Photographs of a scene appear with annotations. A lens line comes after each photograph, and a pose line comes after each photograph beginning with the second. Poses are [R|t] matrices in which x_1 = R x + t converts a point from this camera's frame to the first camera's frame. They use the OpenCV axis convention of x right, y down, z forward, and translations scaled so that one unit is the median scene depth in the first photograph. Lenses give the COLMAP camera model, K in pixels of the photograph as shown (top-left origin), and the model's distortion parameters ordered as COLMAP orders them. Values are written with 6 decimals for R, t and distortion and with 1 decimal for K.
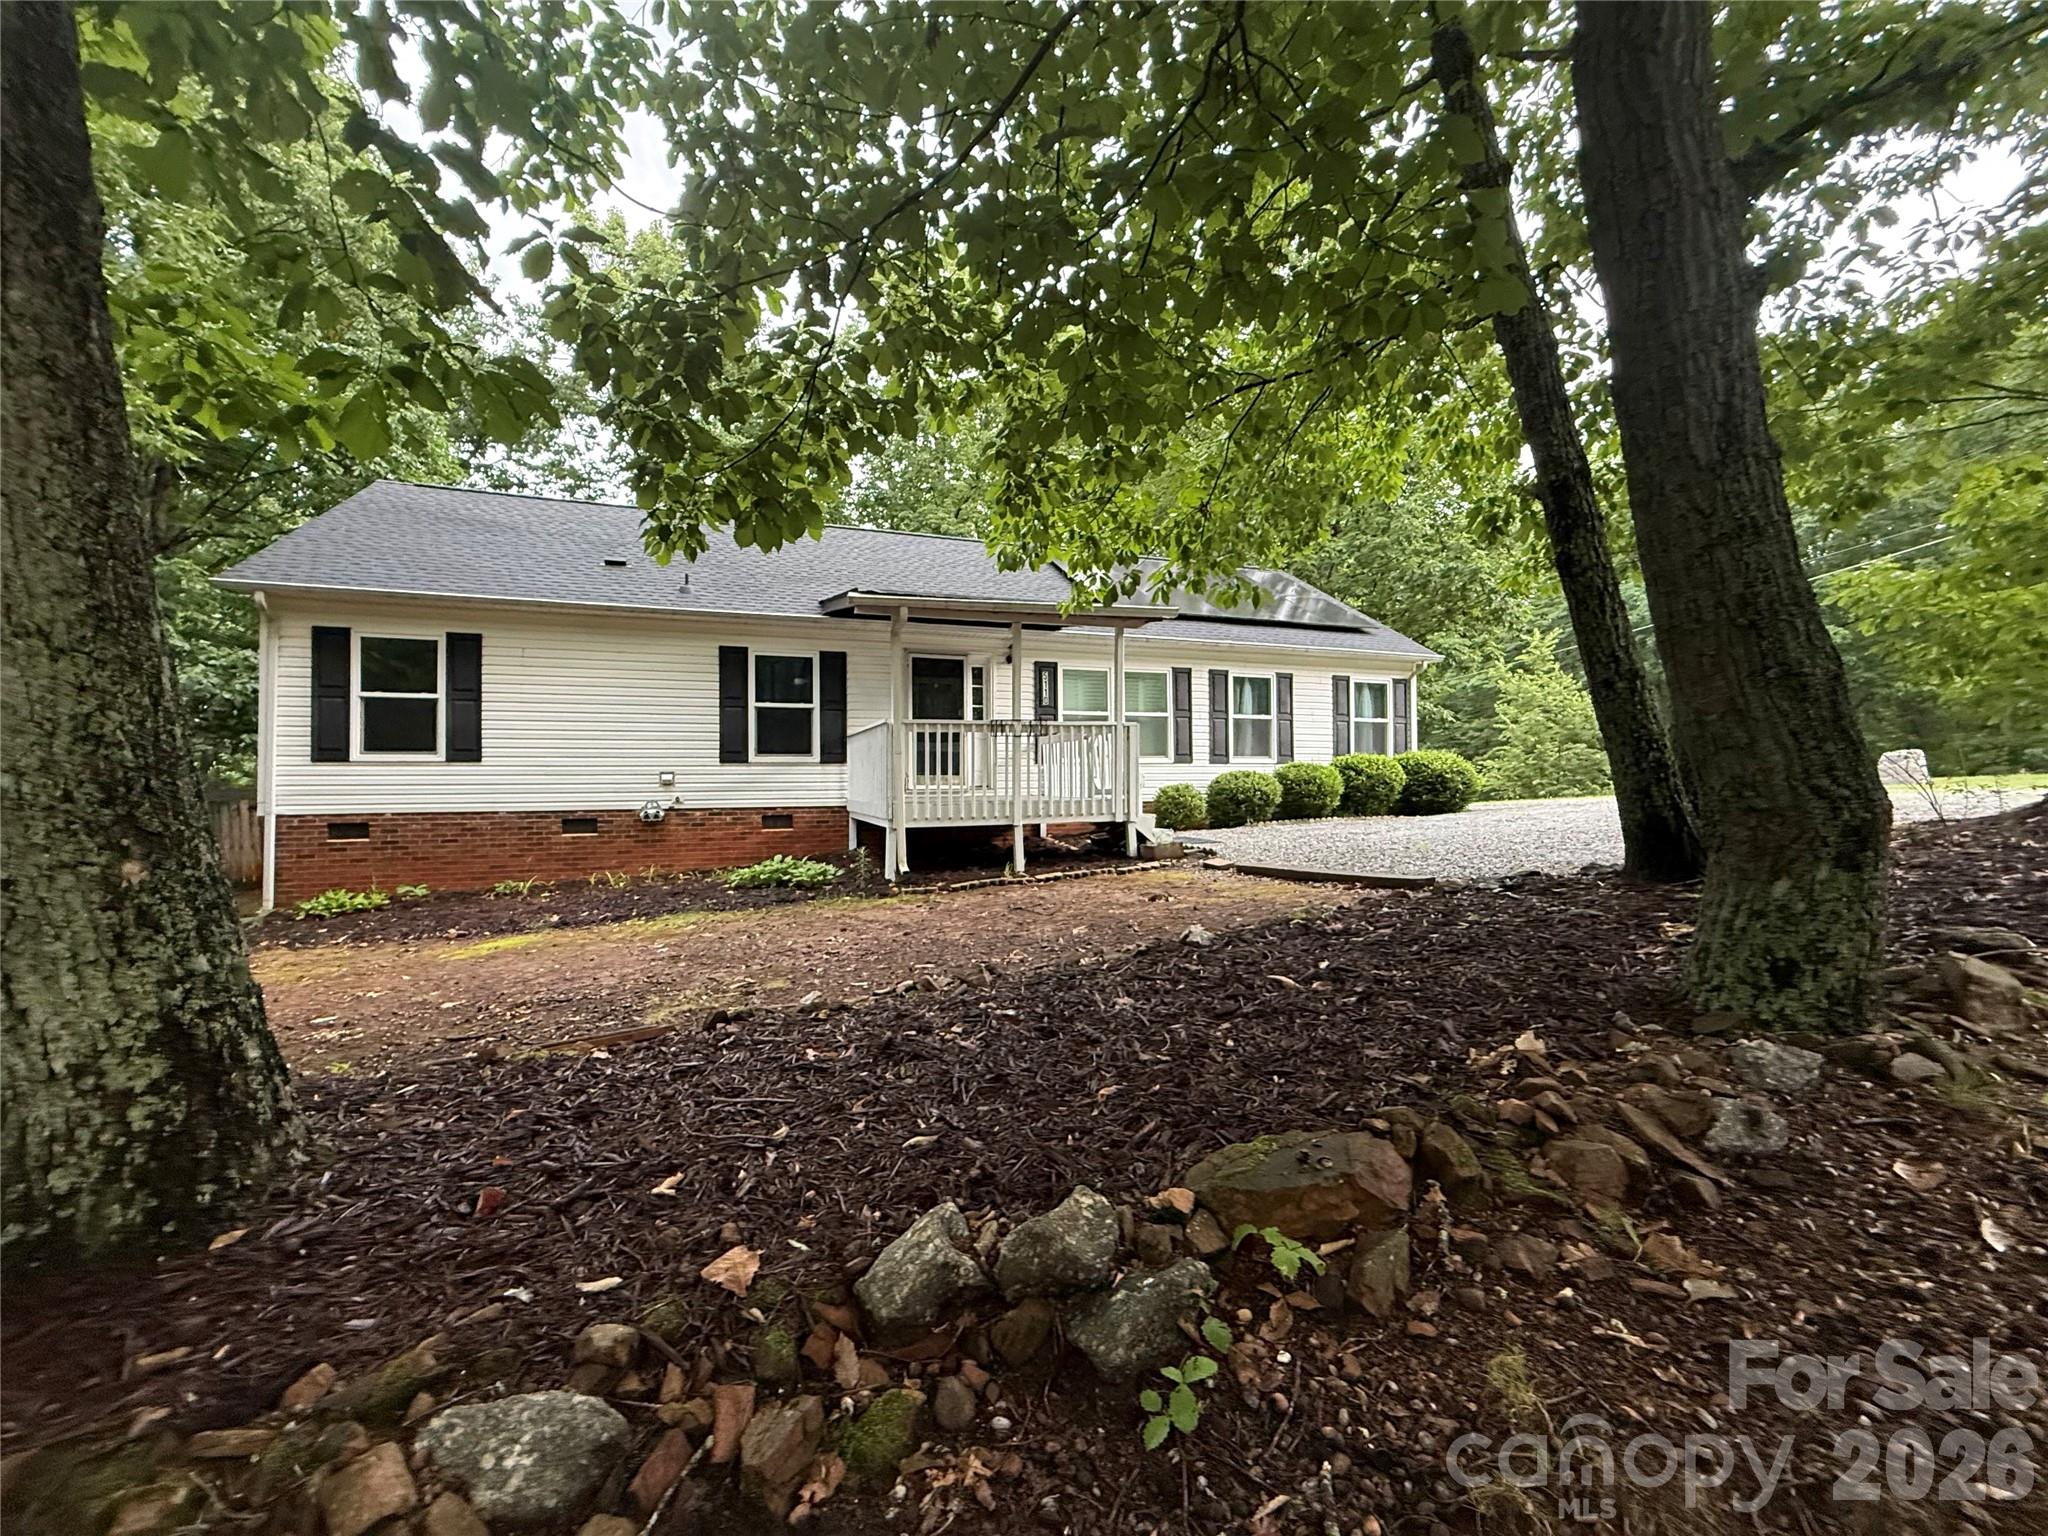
lens RADIAL K [[829.7, 0, 1020.5], [0, 829.7, 763.7], [0, 0, 1]] dist [0.000580, -0.000094]
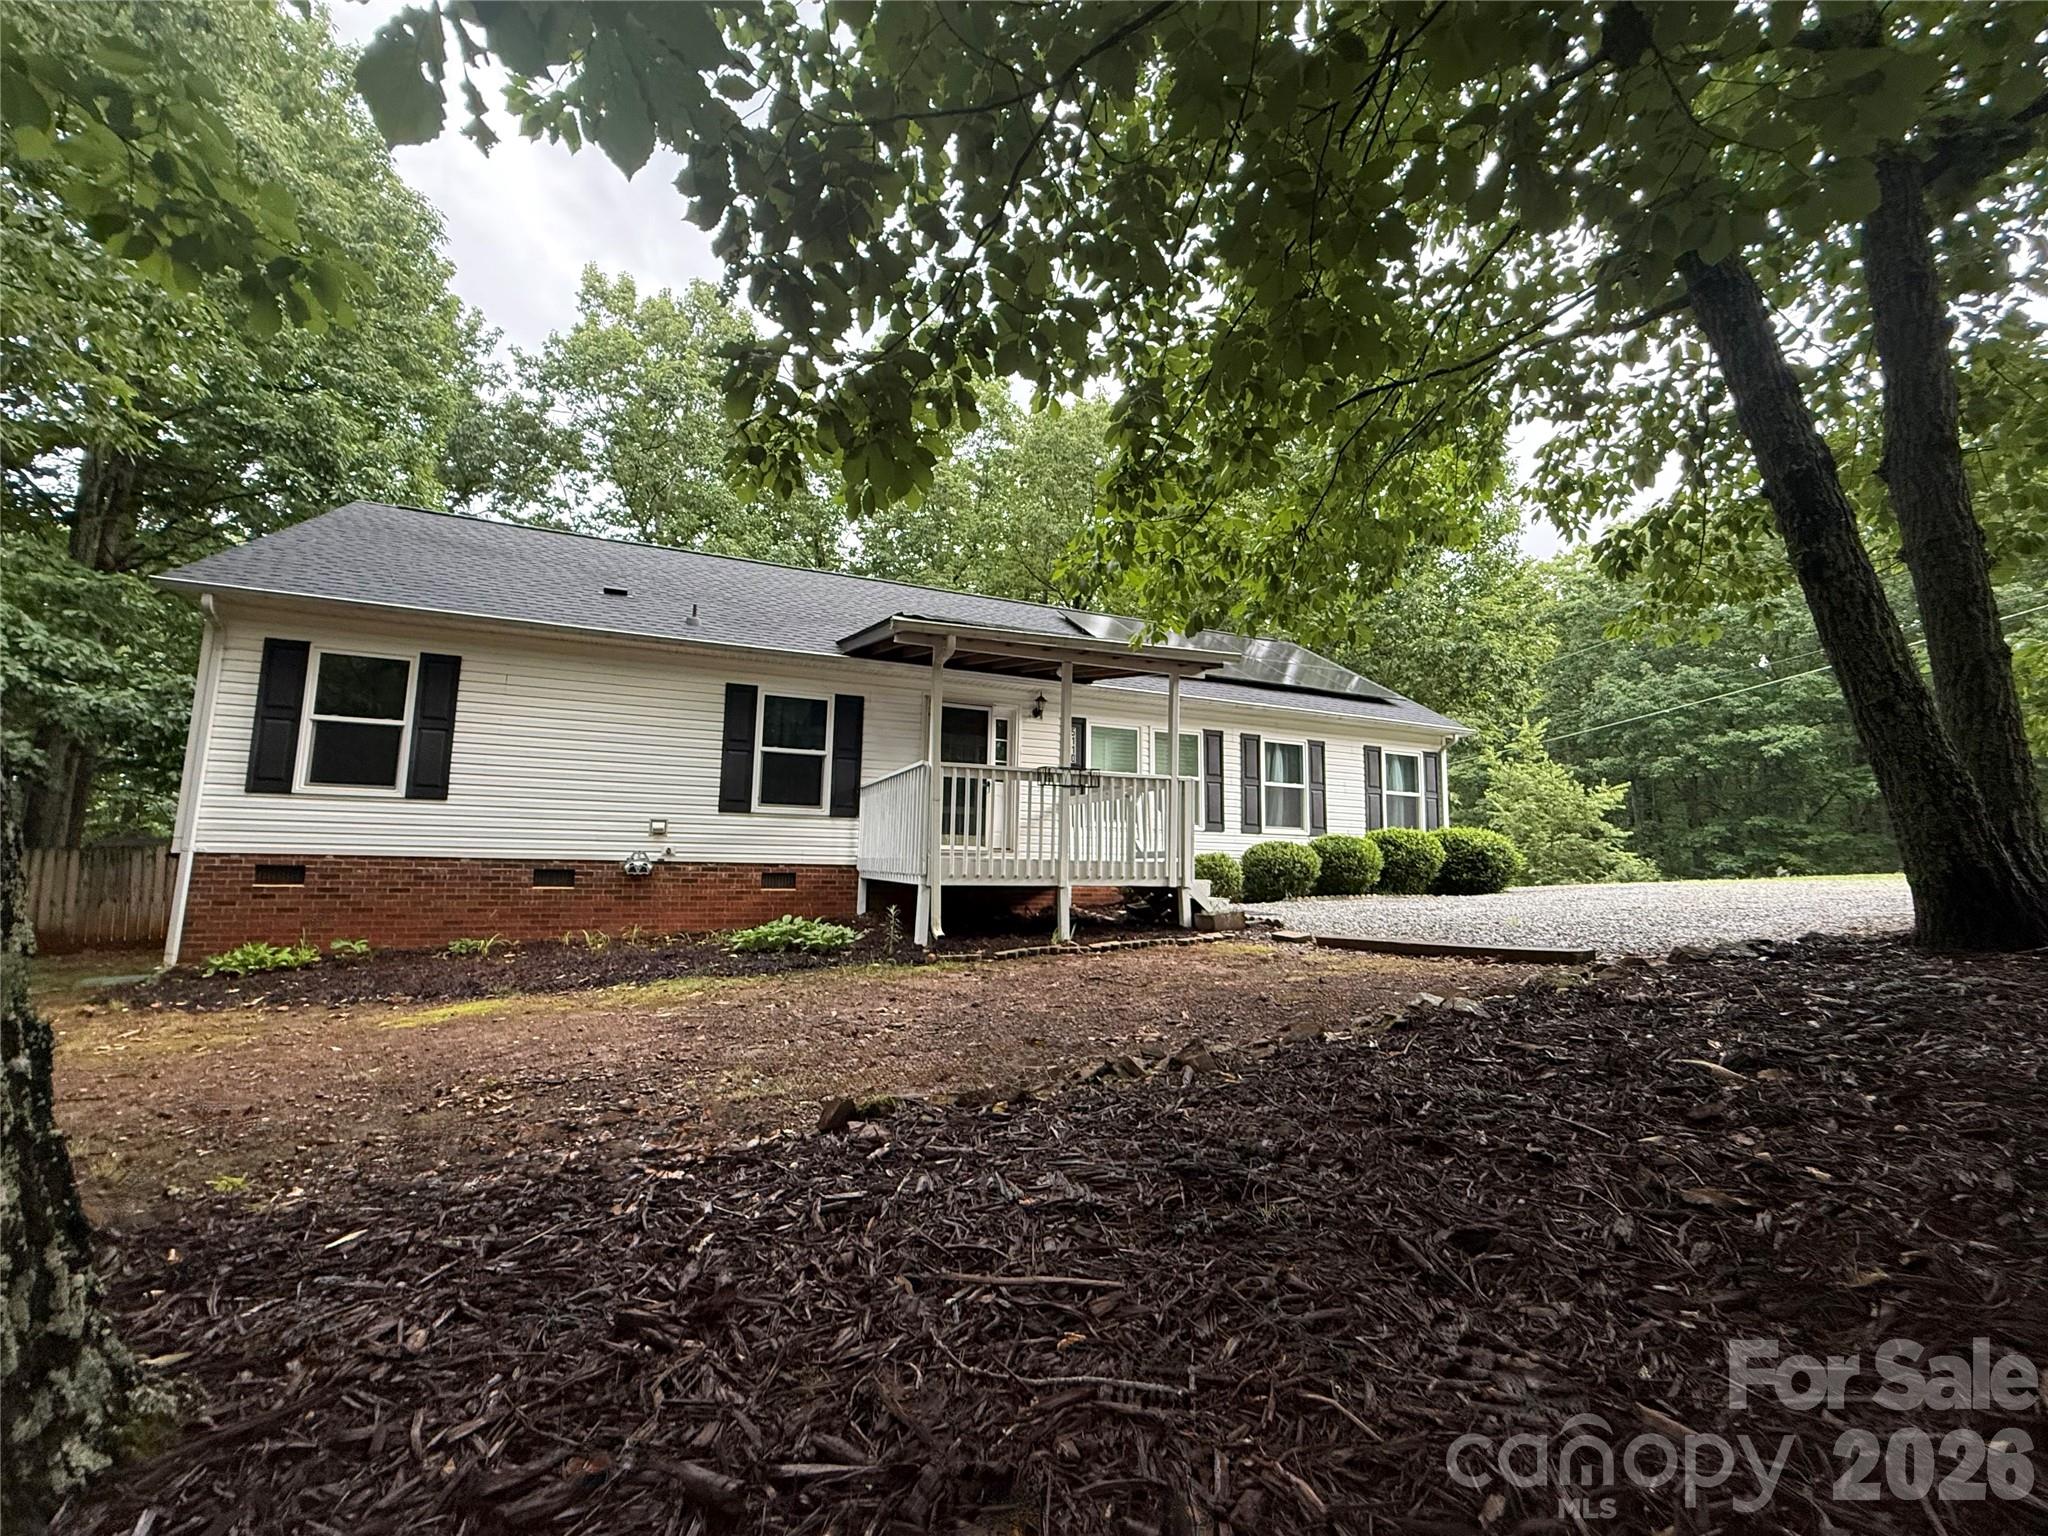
lens RADIAL K [[826.2, 0, 1018.6], [0, 826.2, 761.5], [0, 0, 1]] dist [0.000063, -0.000274]
pose [[0.998664, 0.031903, 0.040646, -0.082123], [-0.027526, 0.994192, -0.104045, 0.030475], [-0.043729, 0.102787, 0.993742, 0.101739]]
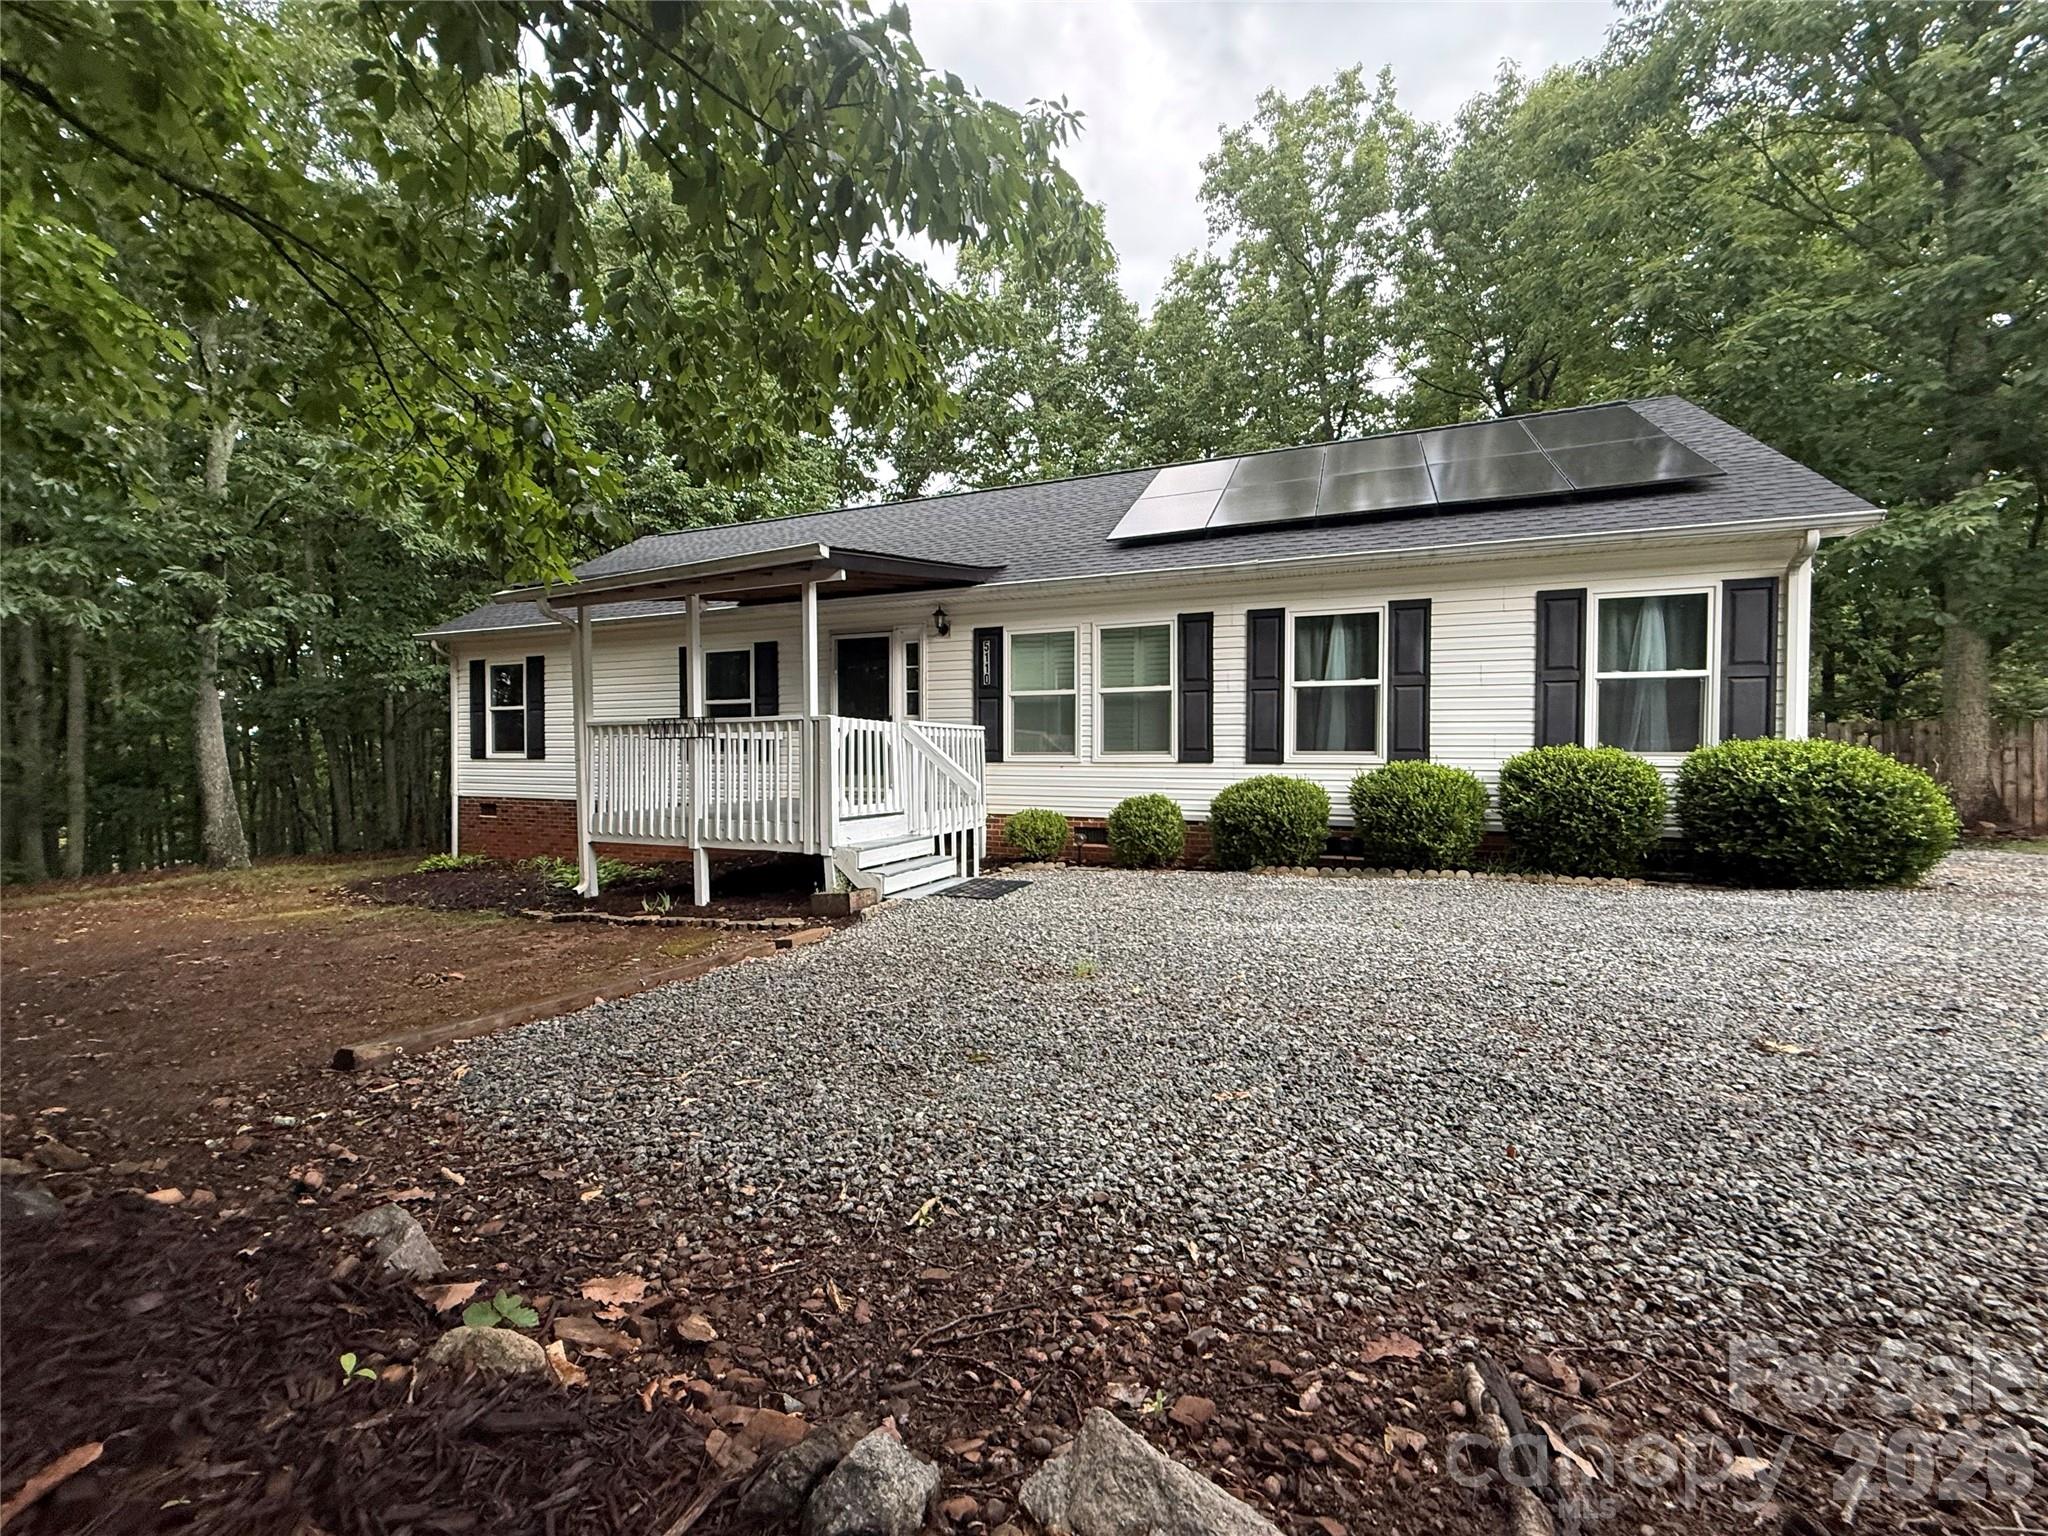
lens RADIAL K [[811.3, 0, 1024.0], [0, 811.3, 768.0], [0, 0, 1]] dist [0.000860, 0.000128]
pose [[0.737045, 0.015822, -0.675658, 0.667466], [0.004959, 0.999572, 0.028816, -0.020057], [0.675825, -0.024589, 0.736652, 0.578633]]
